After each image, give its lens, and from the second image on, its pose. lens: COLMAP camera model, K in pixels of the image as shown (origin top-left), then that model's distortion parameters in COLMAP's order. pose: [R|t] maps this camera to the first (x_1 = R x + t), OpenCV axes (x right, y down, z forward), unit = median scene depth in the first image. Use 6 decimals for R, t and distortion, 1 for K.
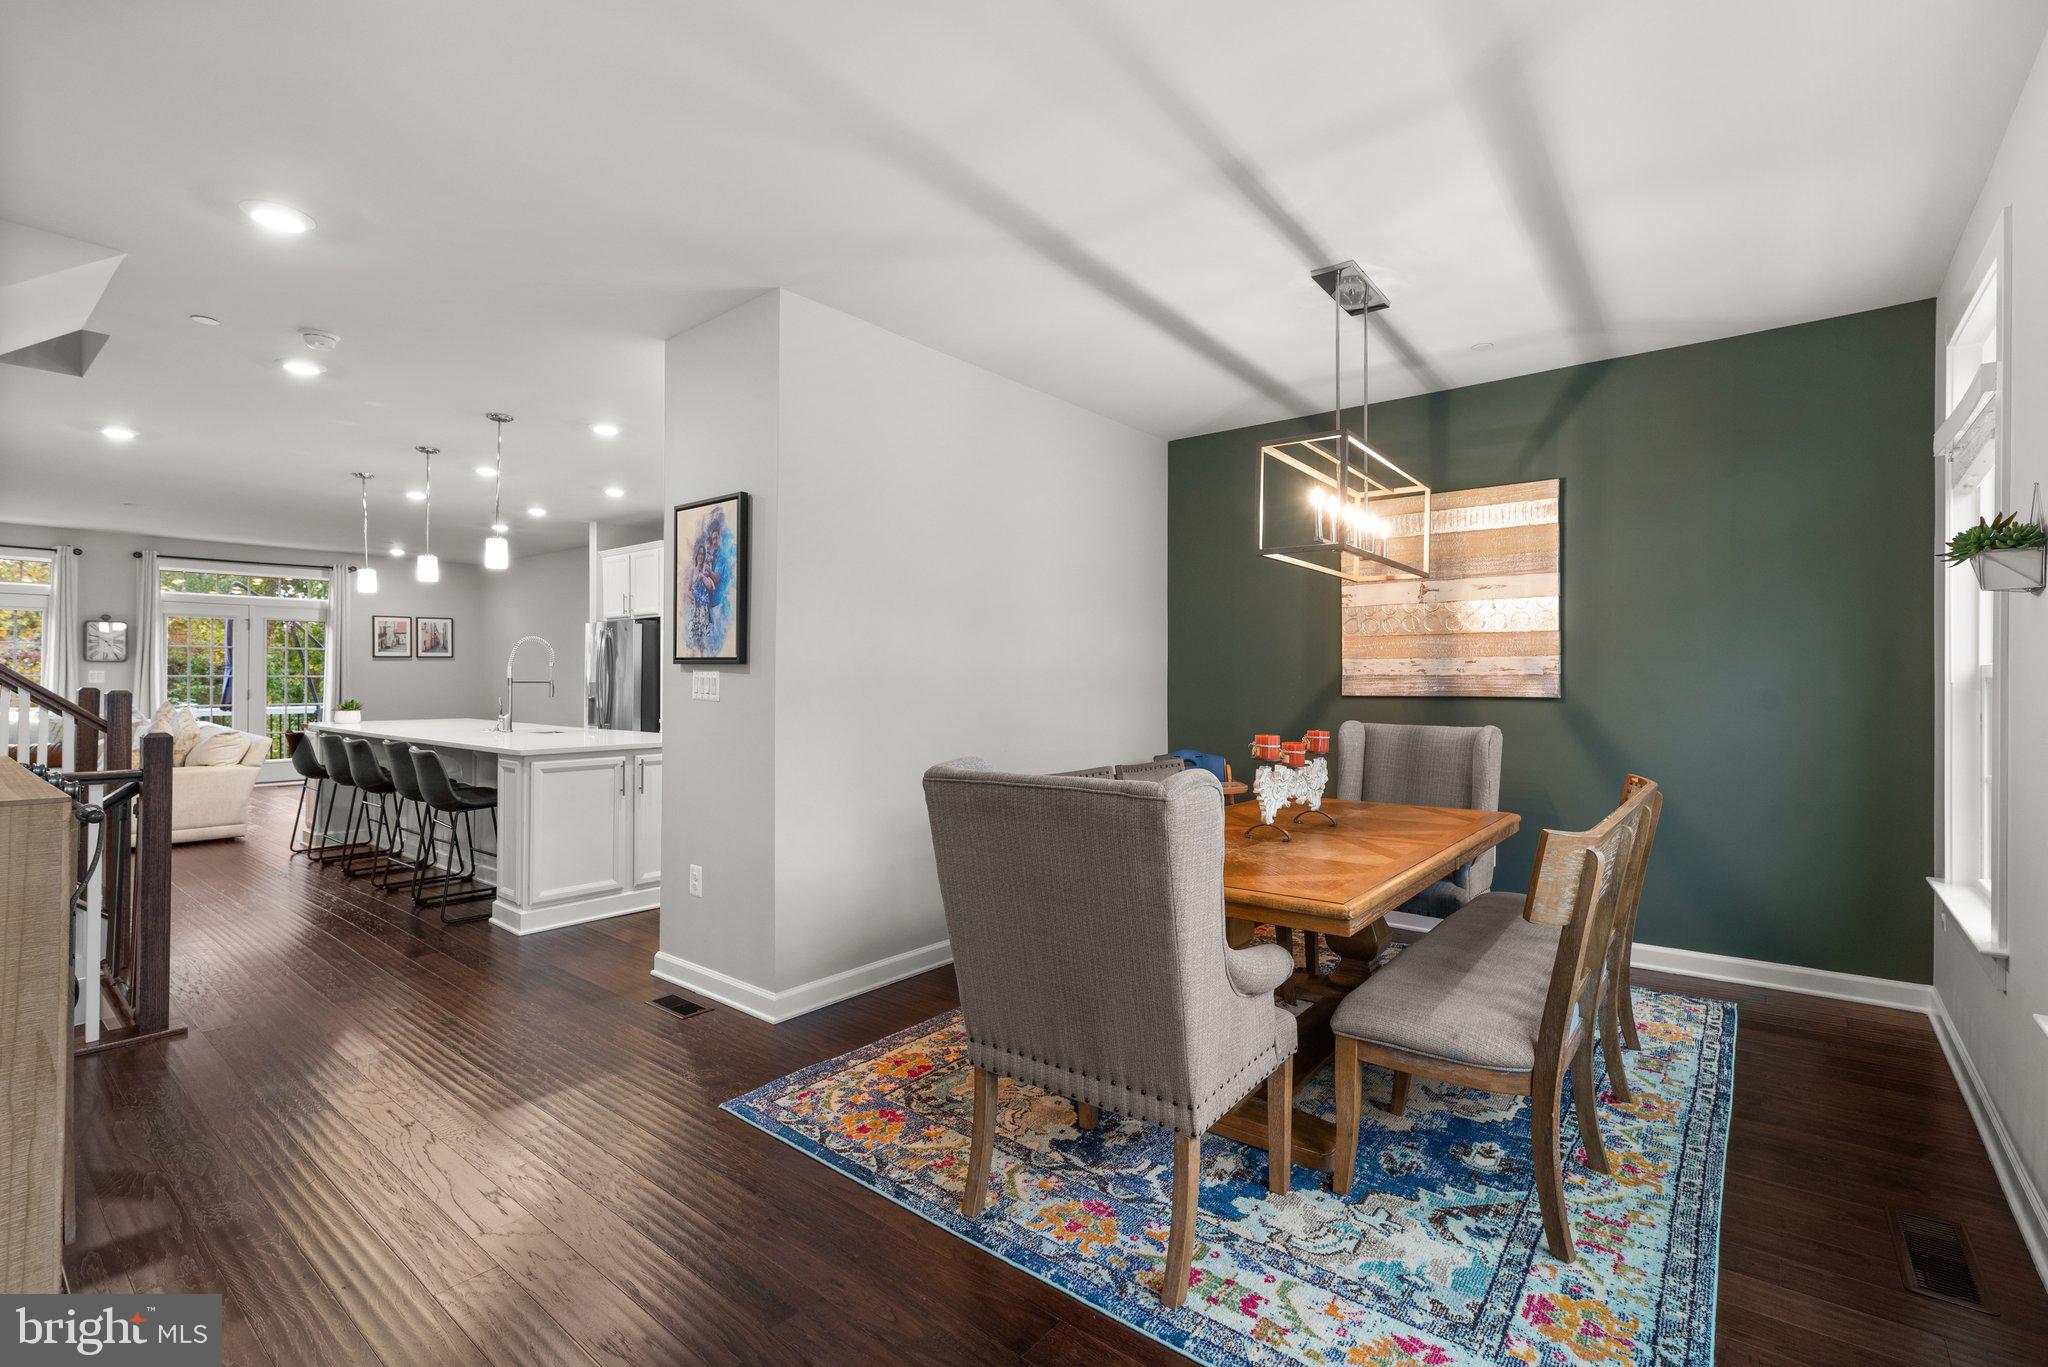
lens RADIAL K [[918.4, 0, 1024.3], [0, 918.4, 671.3], [0, 0, 1]] dist [-0.000355, -0.000237]
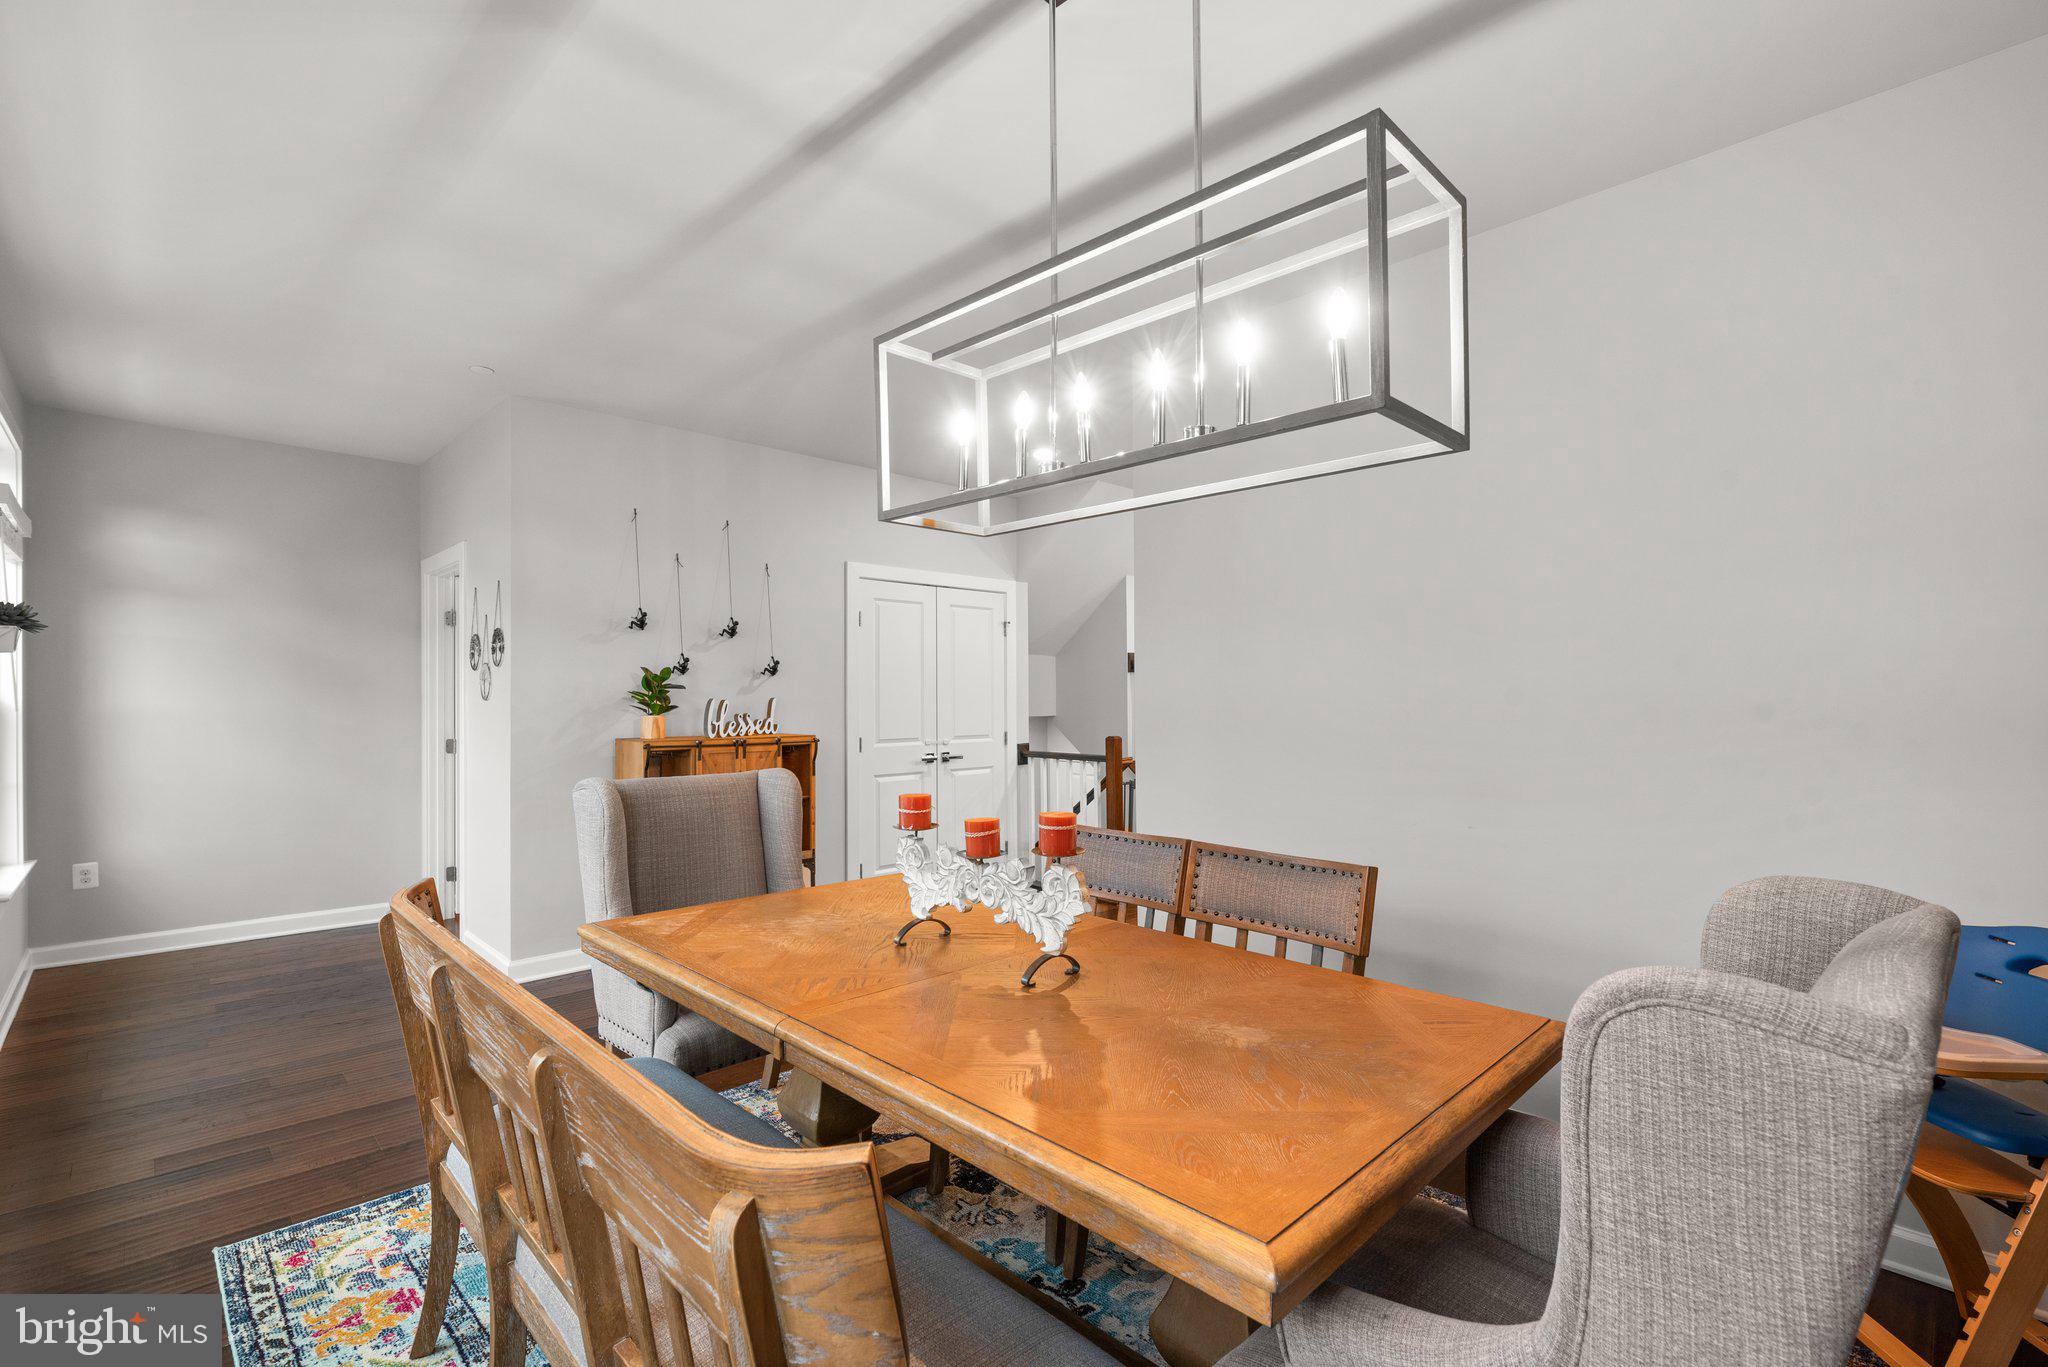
lens RADIAL K [[917.0, 0, 1019.2], [0, 917.0, 680.6], [0, 0, 1]] dist [0.003094, 0.000585]
pose [[-0.119374, -0.012119, -0.992775, 1.053311], [0.011326, 0.999844, -0.013567, -0.010656], [0.992785, -0.012864, -0.119219, 1.253718]]
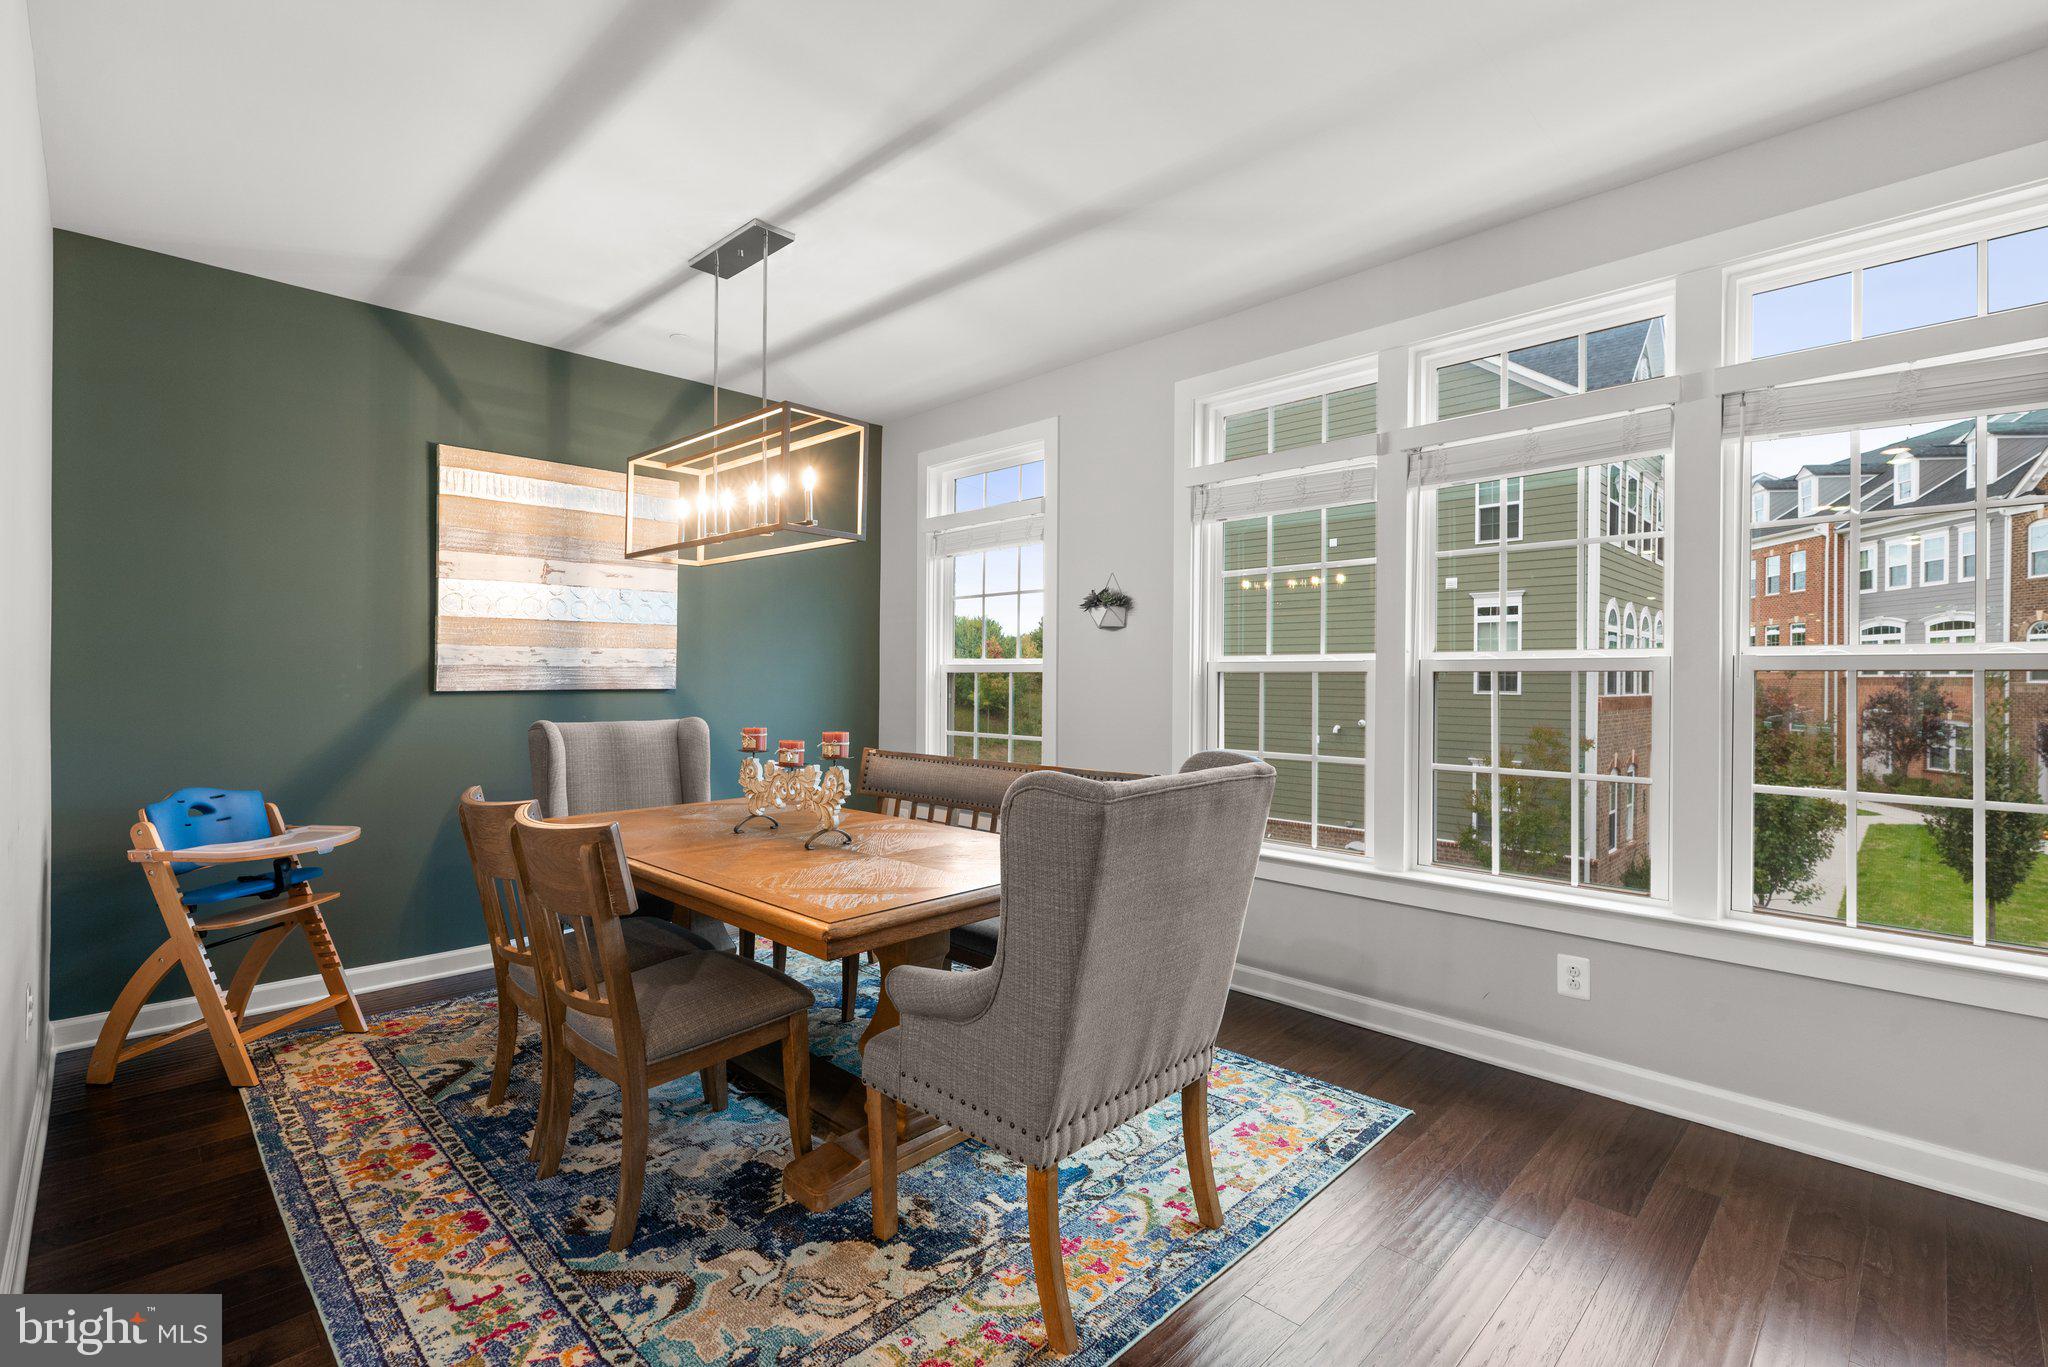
lens RADIAL K [[926.3, 0, 1025.7], [0, 926.3, 672.8], [0, 0, 1]] dist [0.008213, 0.000333]
pose [[0.098465, 0.003316, 0.995135, -0.684145], [-0.012877, 0.999915, -0.002057, 0.010921], [-0.995057, -0.012612, 0.098500, 0.769872]]
